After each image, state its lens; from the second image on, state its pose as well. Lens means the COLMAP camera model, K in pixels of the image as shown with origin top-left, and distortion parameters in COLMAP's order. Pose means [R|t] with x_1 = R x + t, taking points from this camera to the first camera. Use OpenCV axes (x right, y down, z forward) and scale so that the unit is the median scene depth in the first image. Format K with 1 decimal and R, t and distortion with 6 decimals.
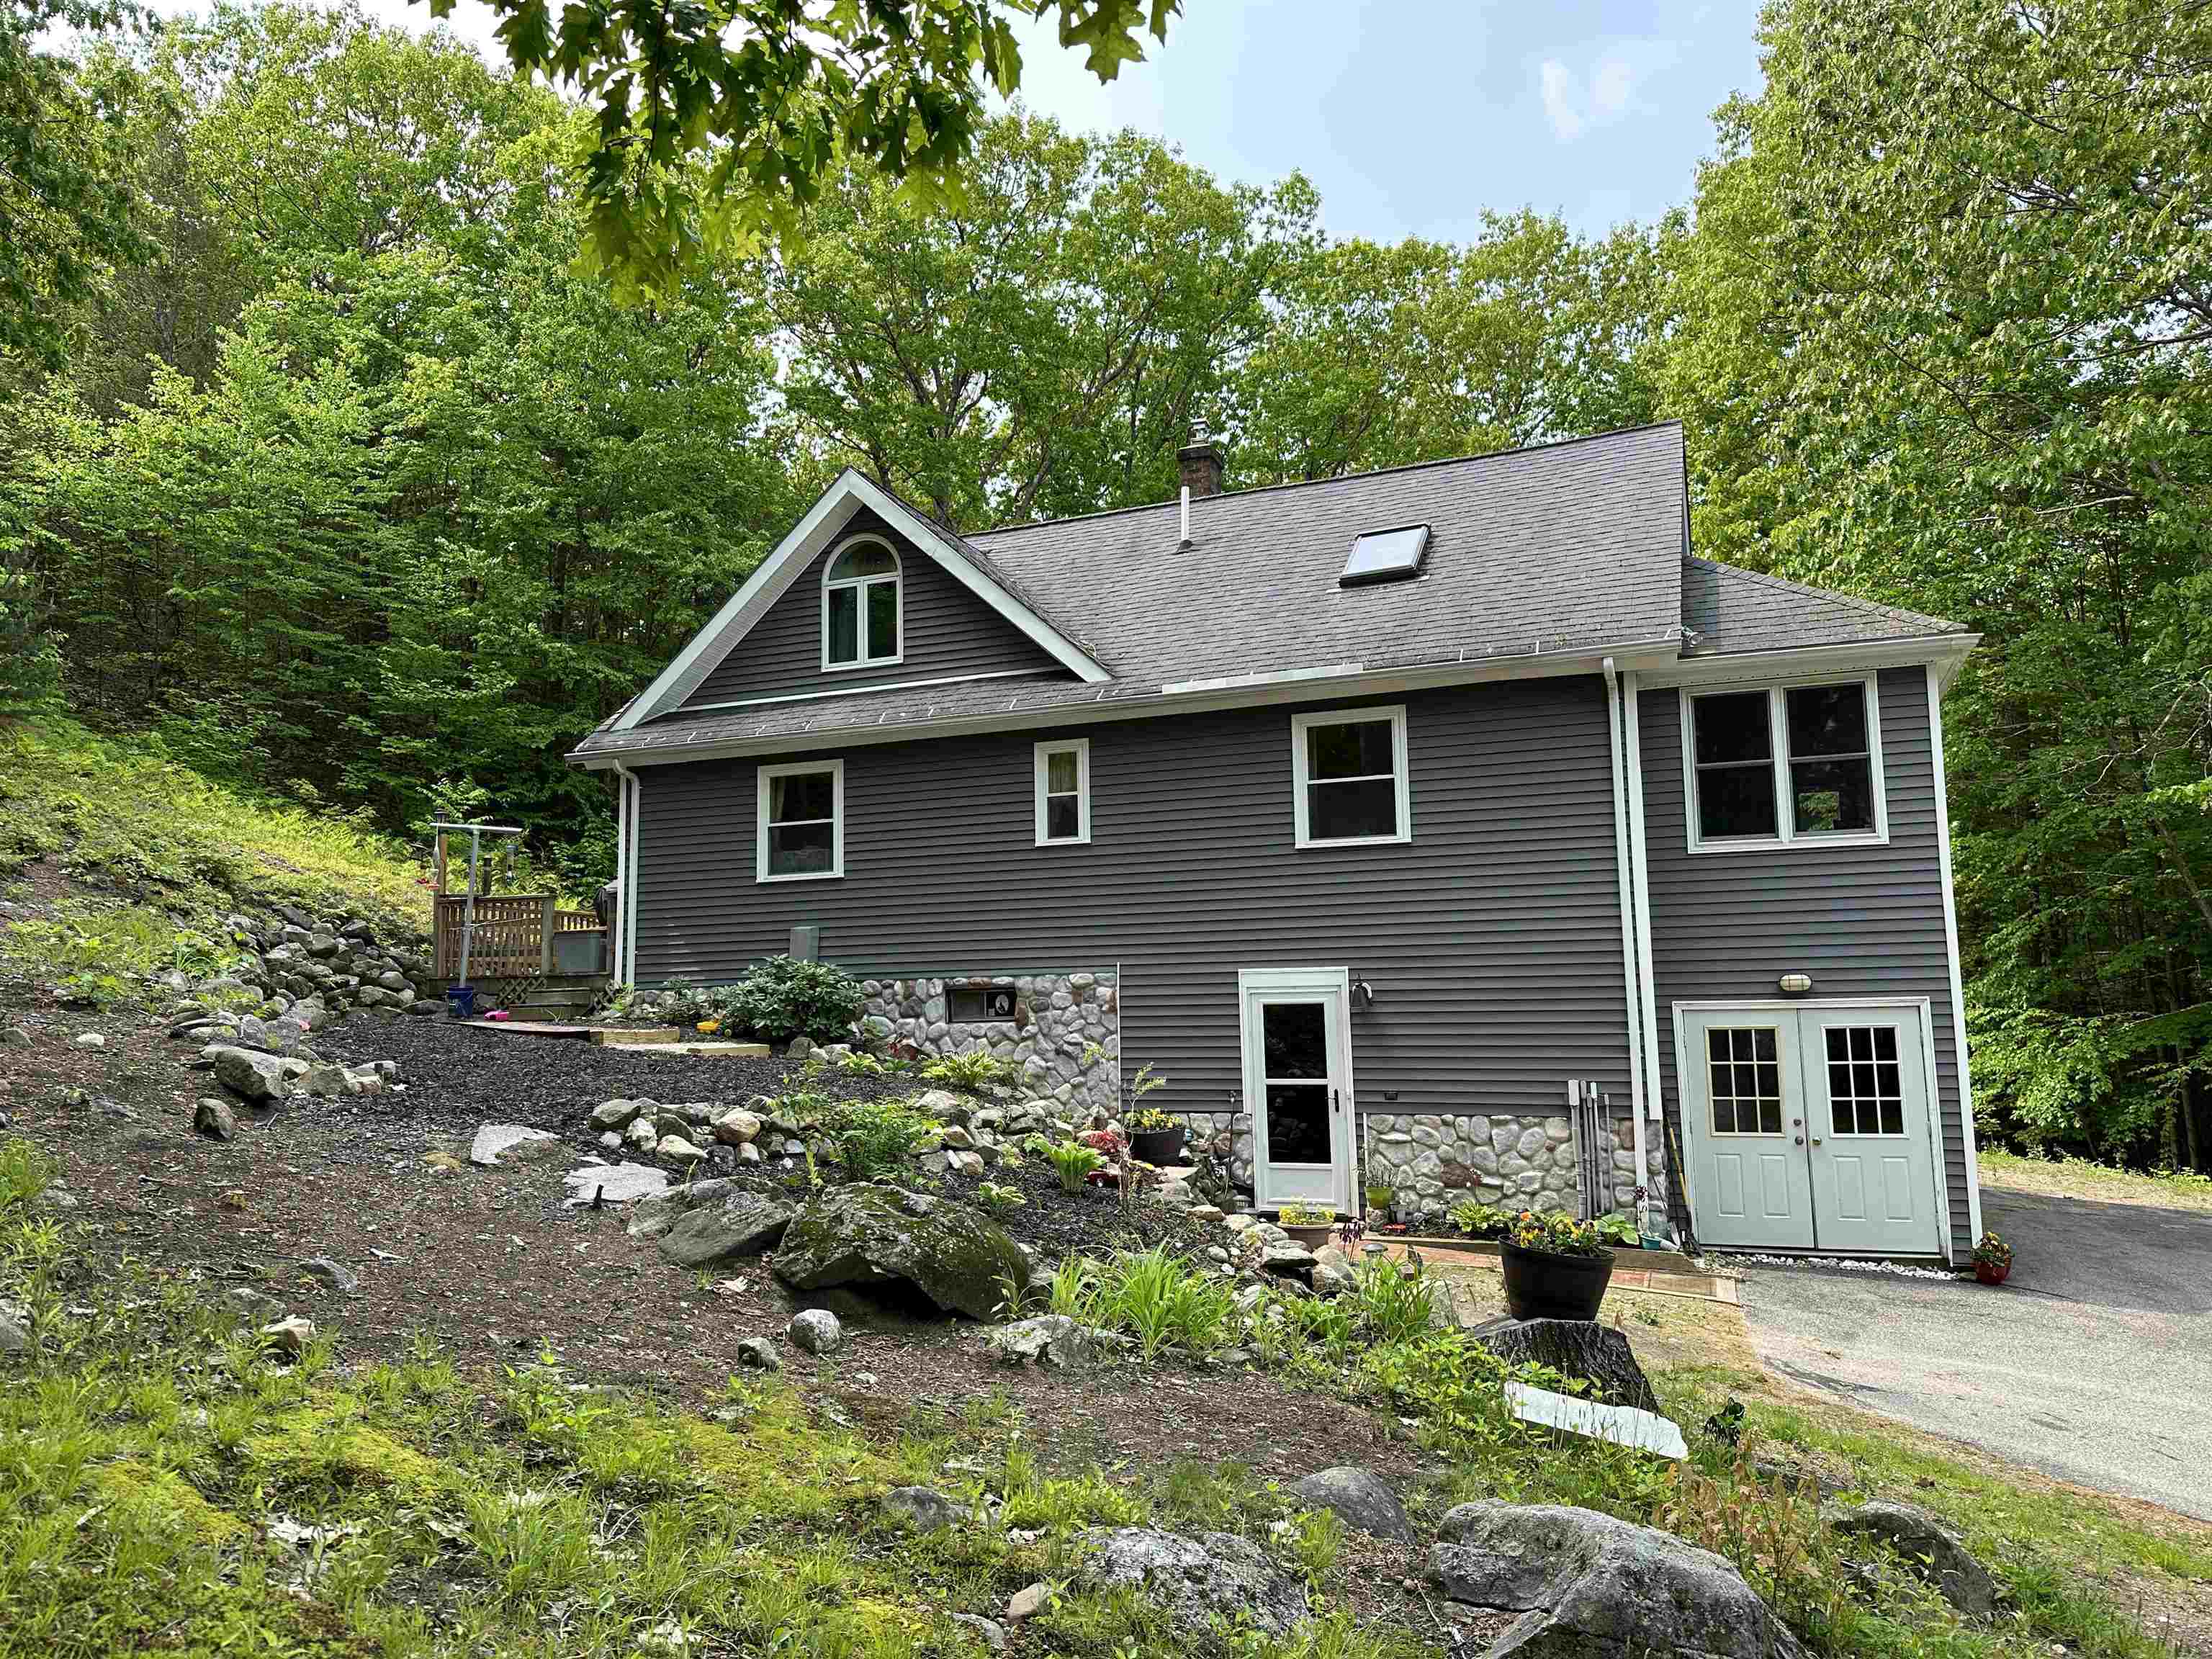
lens RADIAL K [[1542.6, 0, 1089.4], [0, 1542.6, 823.1], [0, 0, 1]] dist [0.092410, -0.076333]
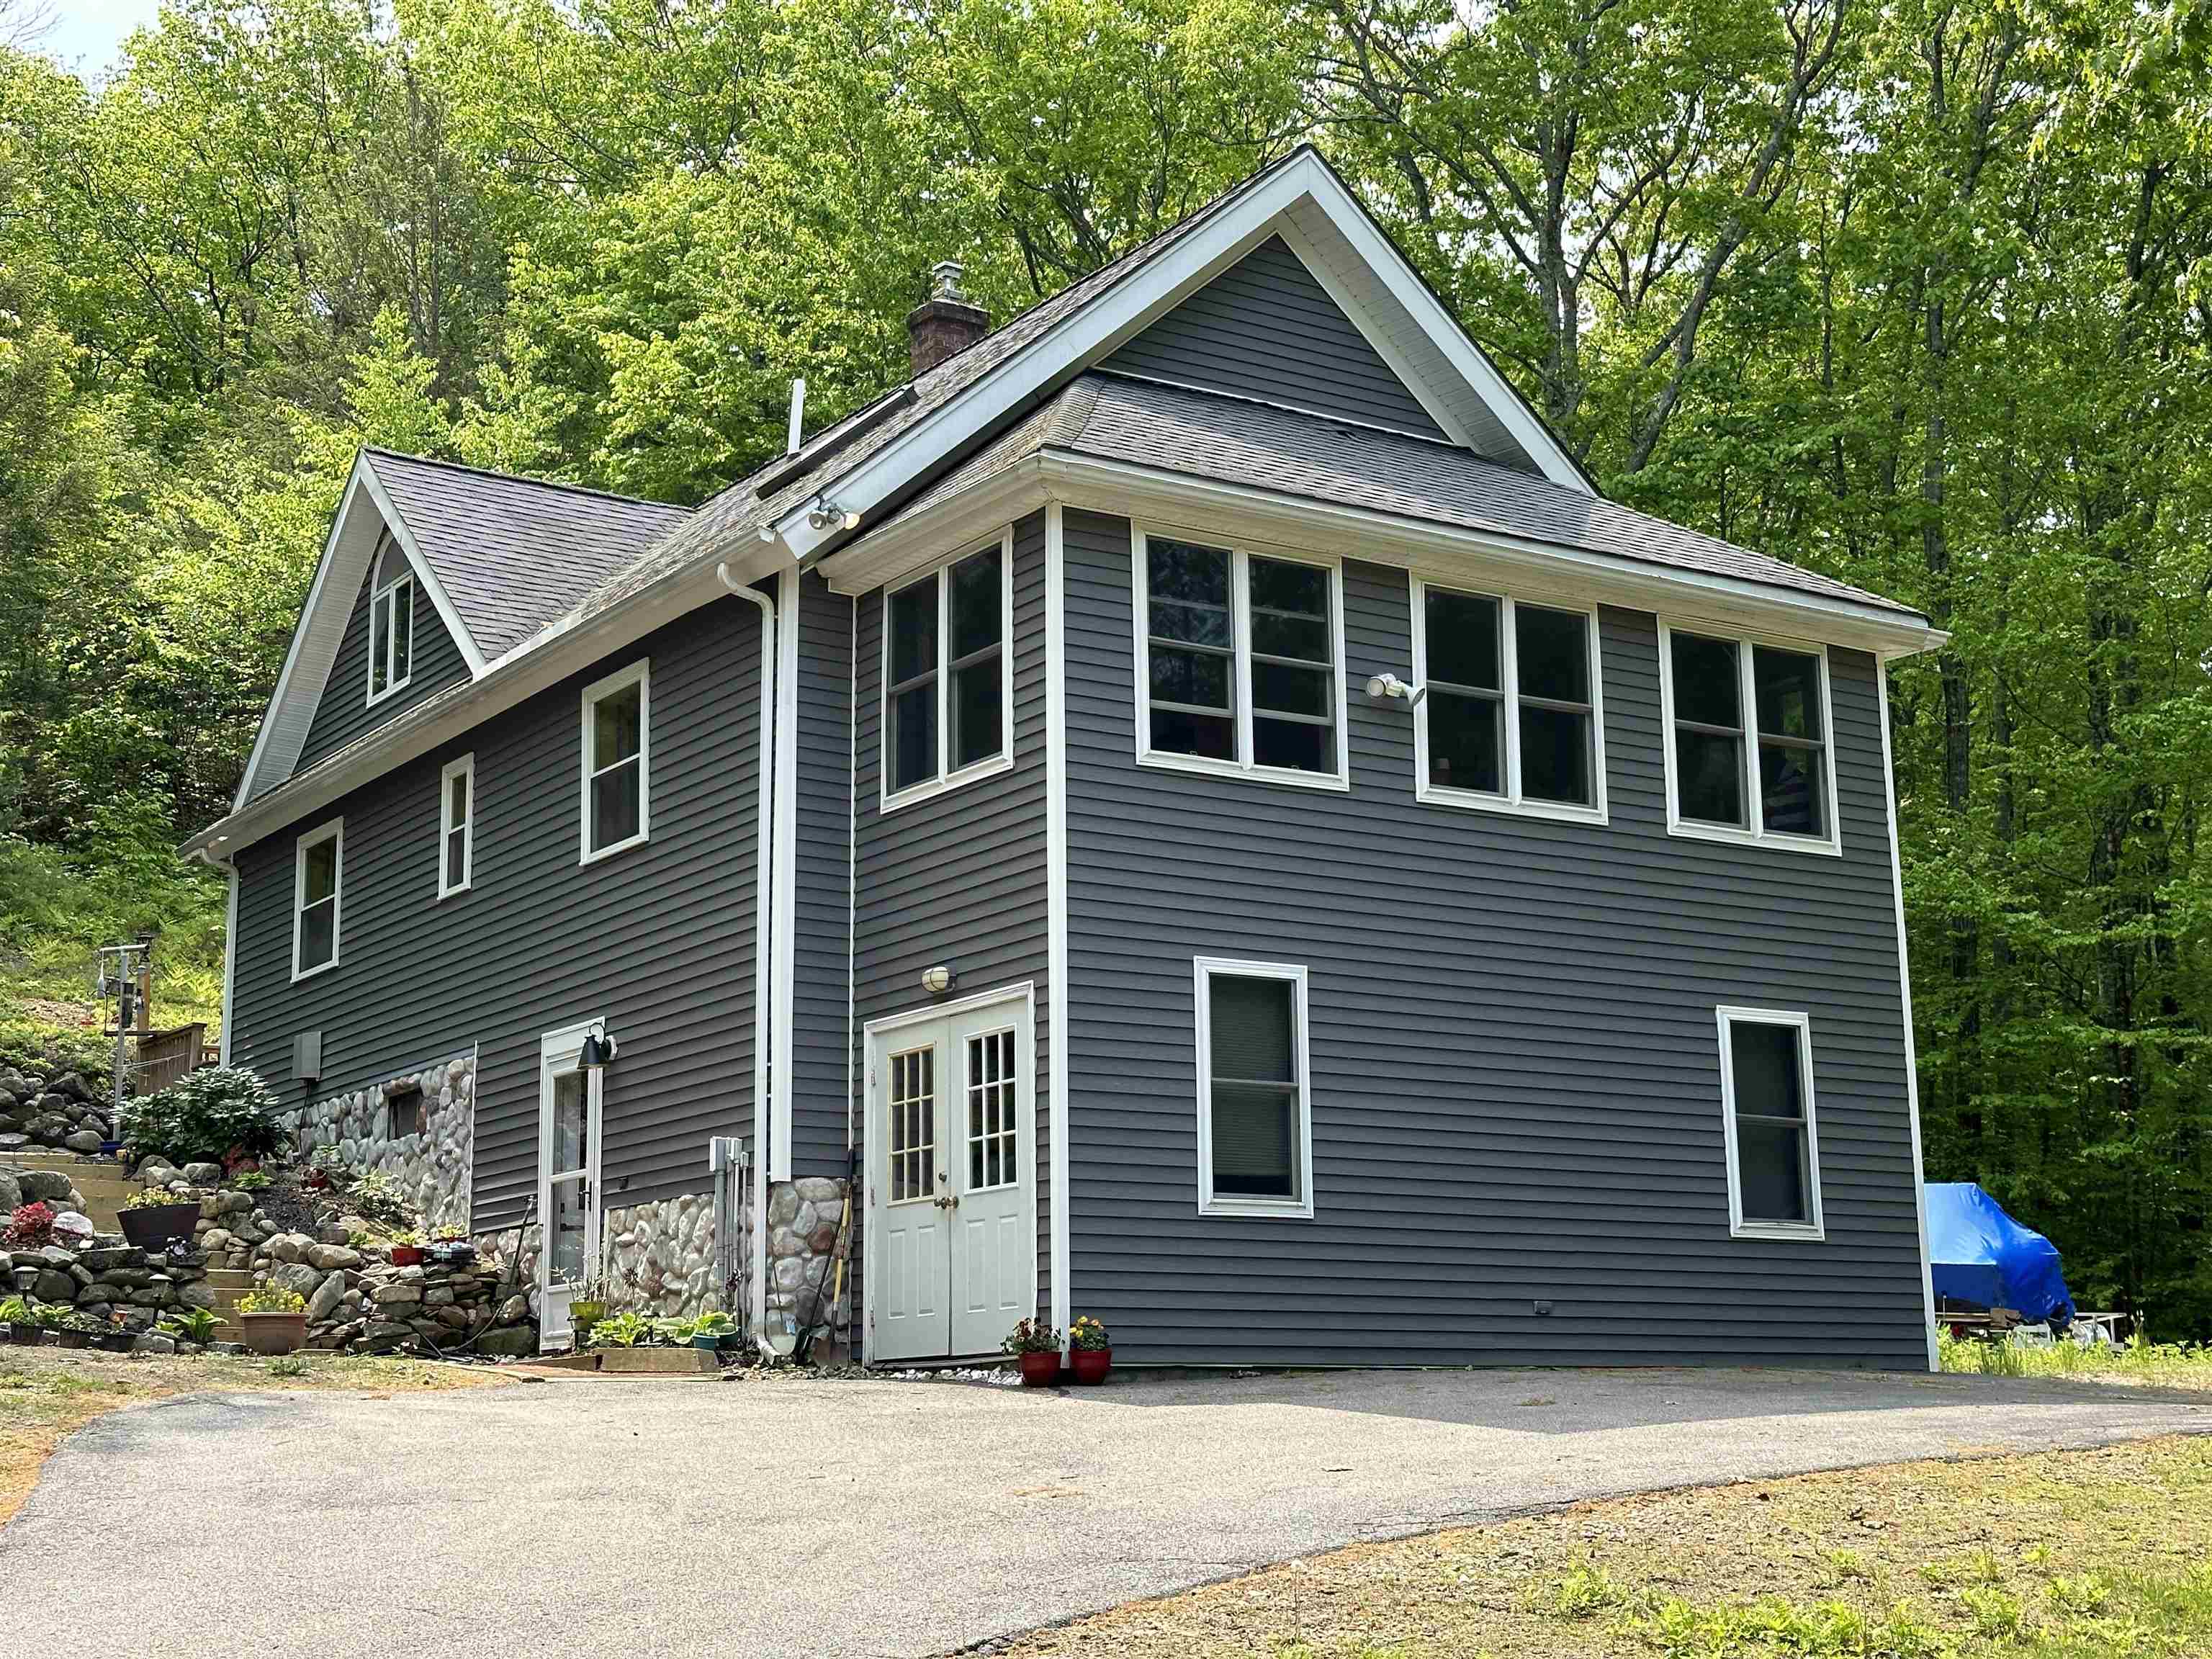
lens RADIAL K [[3083.3, 0, 1125.3], [0, 3083.3, 799.0], [0, 0, 1]] dist [0.082995, 0.000000]
pose [[0.829087, -0.114762, -0.547215, 1.078372], [0.077904, 0.992873, -0.090193, 0.128148], [0.553665, 0.032147, 0.832119, -0.092178]]
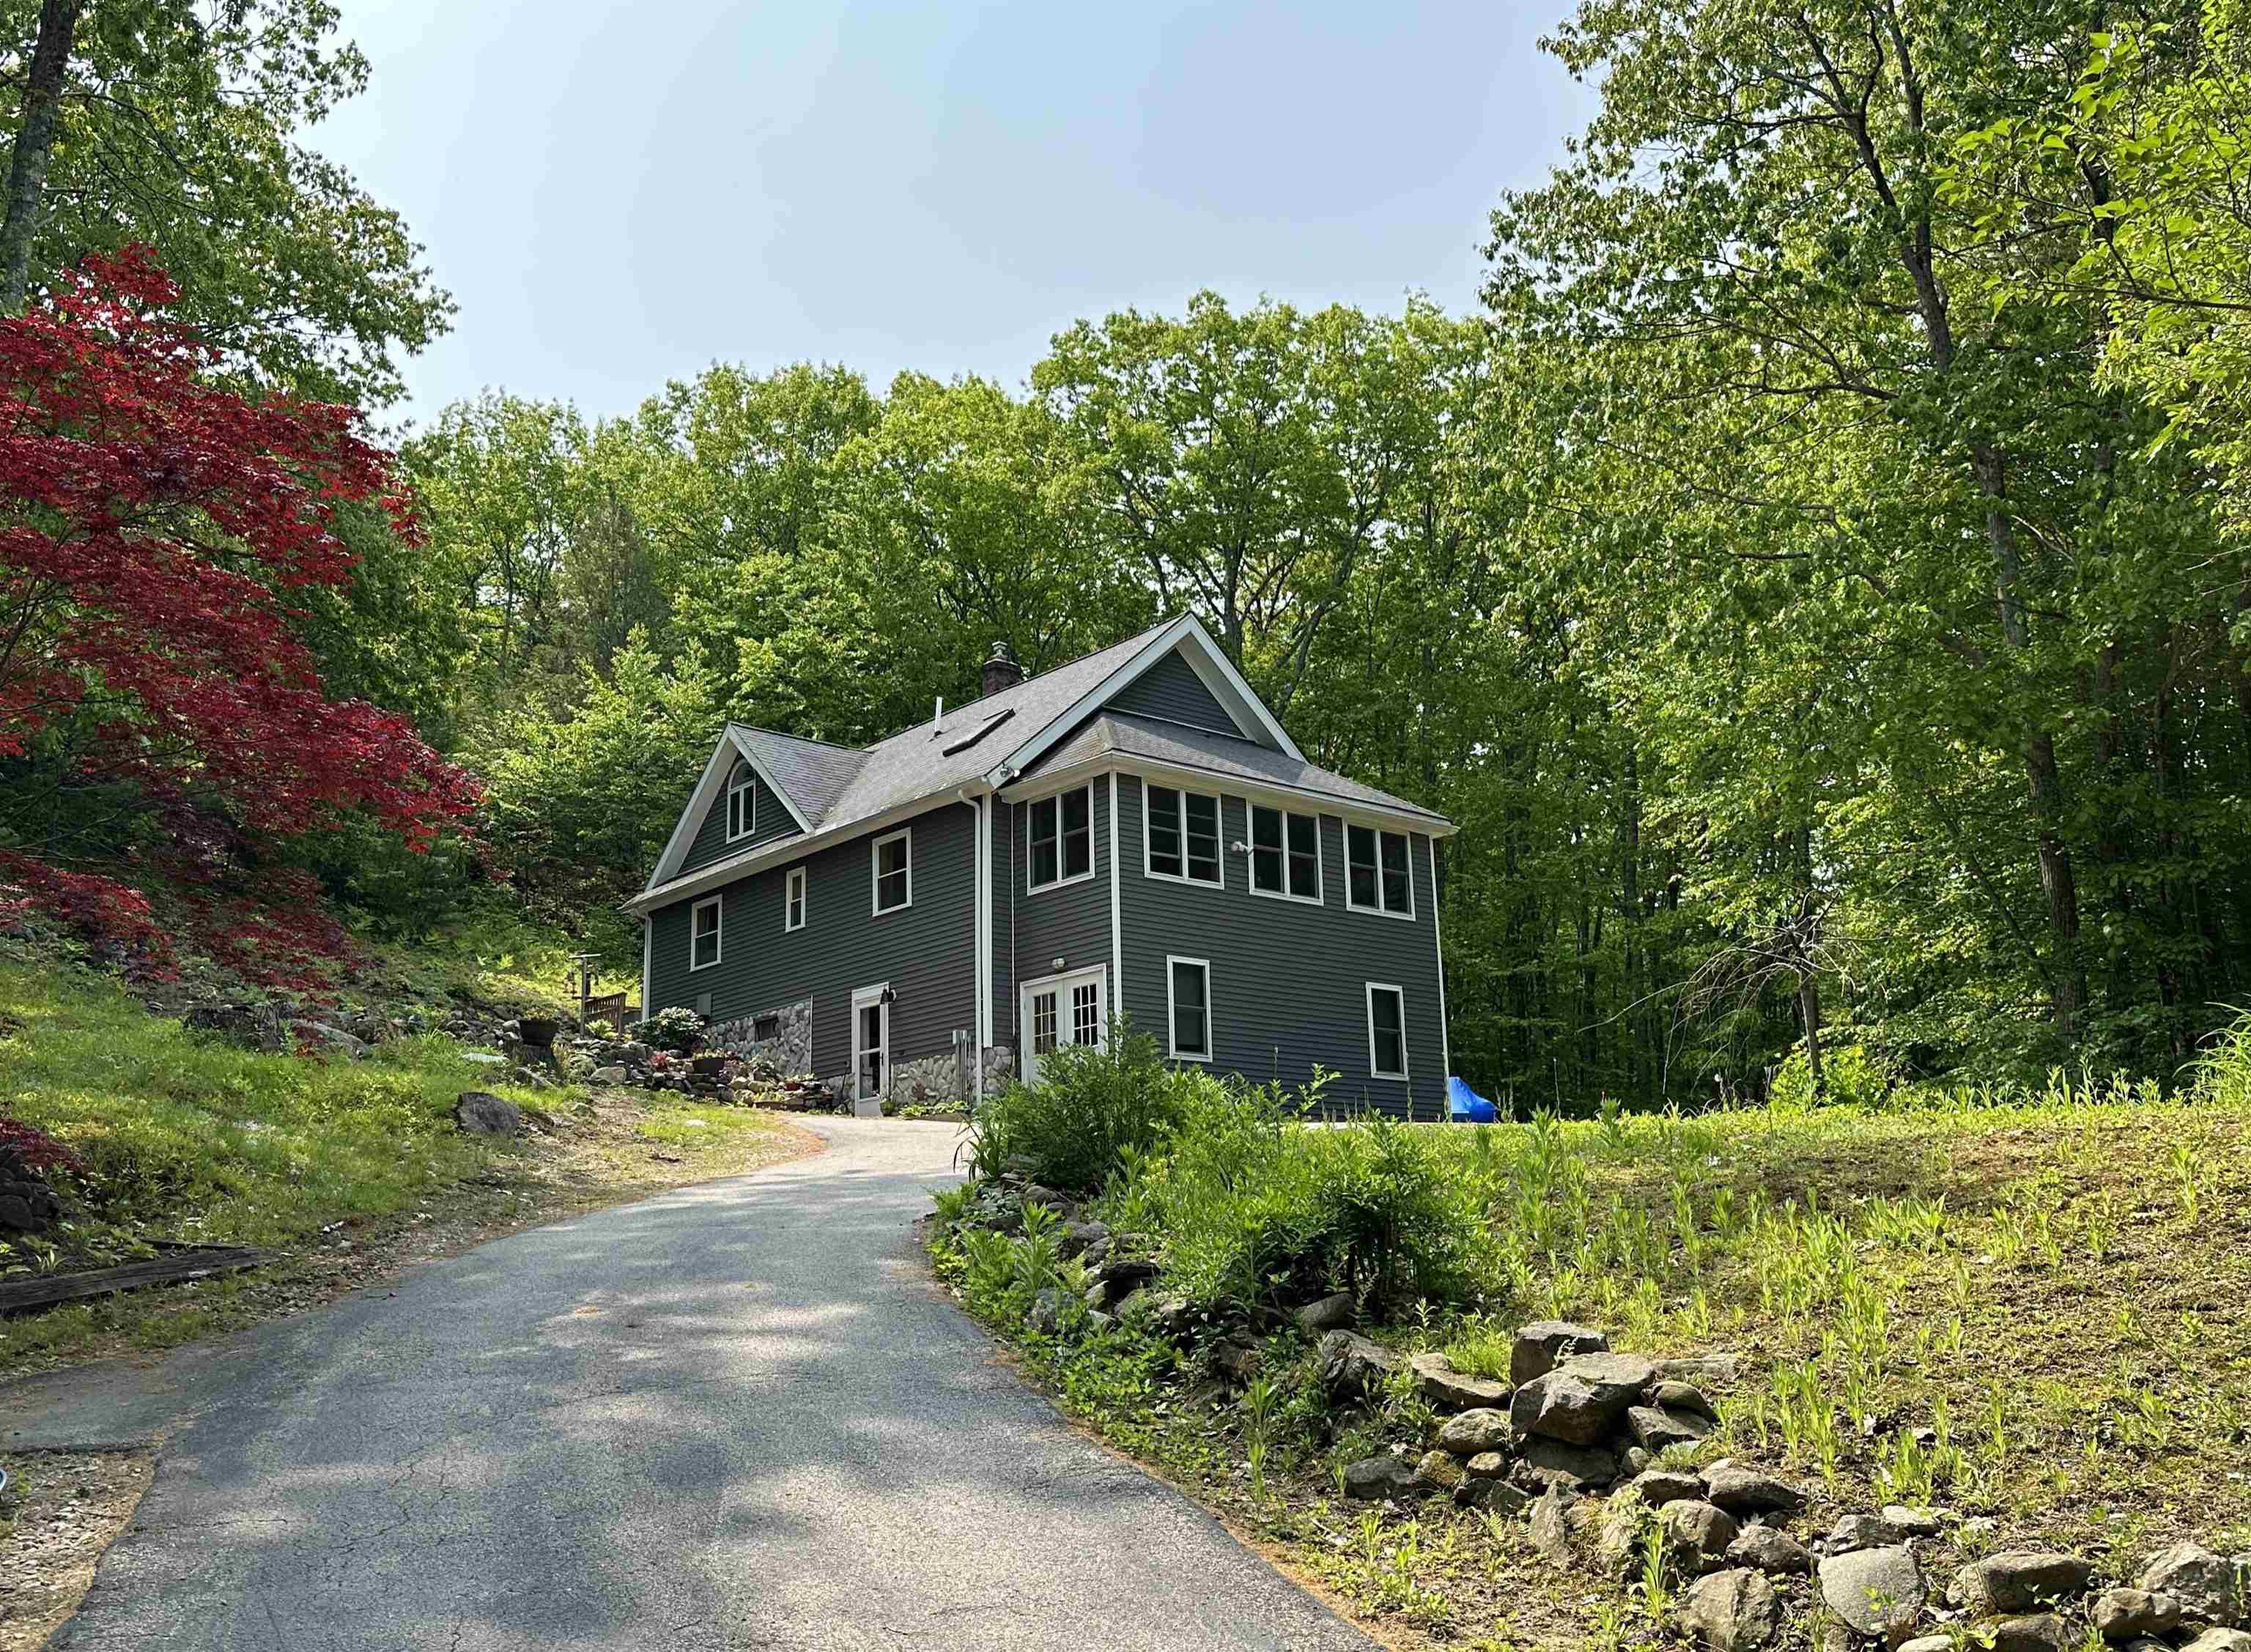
lens RADIAL K [[1997.2, 0, 1046.4], [0, 1997.2, 834.5], [0, 0, 1]] dist [0.100160, -0.011967]
pose [[0.873543, -0.115181, -0.472924, 1.248066], [0.068571, 0.991030, -0.114707, 0.177241], [0.481893, 0.067773, 0.873605, -0.779331]]
